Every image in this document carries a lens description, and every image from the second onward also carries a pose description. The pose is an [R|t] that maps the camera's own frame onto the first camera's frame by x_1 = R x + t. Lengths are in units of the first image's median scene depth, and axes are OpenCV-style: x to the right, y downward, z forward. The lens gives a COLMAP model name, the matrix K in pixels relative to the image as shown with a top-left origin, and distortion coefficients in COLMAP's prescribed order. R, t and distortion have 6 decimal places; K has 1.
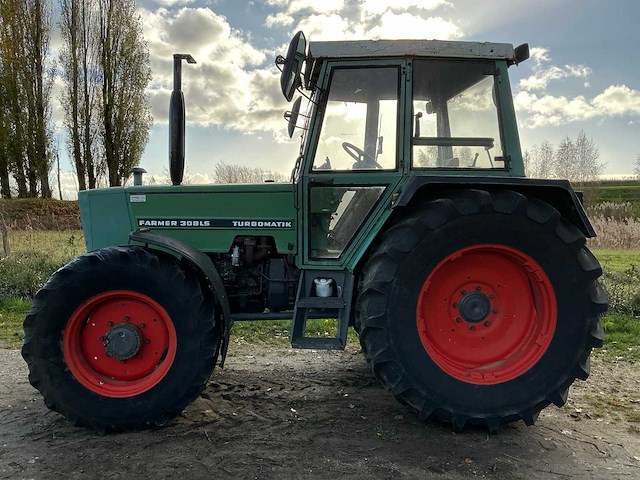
lens RADIAL K [[565.9, 0, 312.0], [0, 565.9, 227.8], [0, 0, 1]] dist [0.068044, -0.112482]
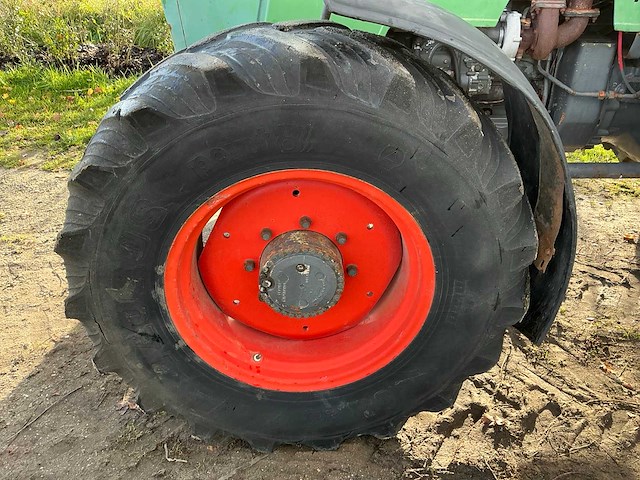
lens RADIAL K [[565.9, 0, 314.6], [0, 565.9, 241.8], [0, 0, 1]] dist [0.068044, -0.112482]
pose [[0.996782, 0.034692, -0.072263, -0.283033], [0.002055, 0.890134, 0.455695, -0.009175], [0.080133, -0.454377, 0.887198, 0.627918]]
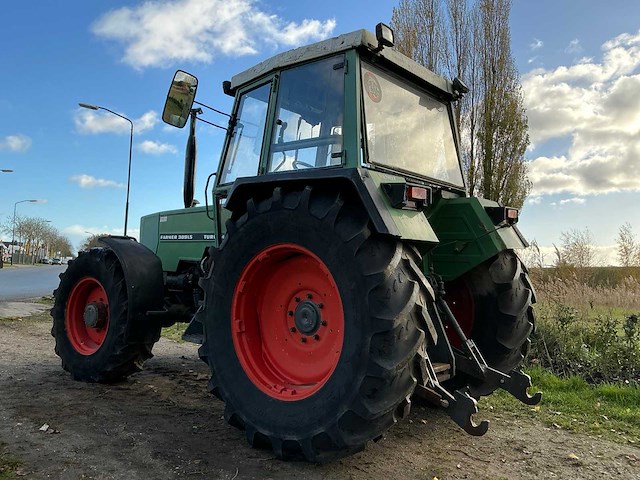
lens RADIAL K [[522.3, 0, 322.3], [0, 522.3, 238.0], [0, 0, 1]] dist [0.073281, -0.016402]
pose [[0.727996, -0.015820, -0.685399, 0.919635], [-0.062490, 0.994041, -0.089317, 0.089895], [0.682728, 0.107853, 0.722669, 0.412162]]
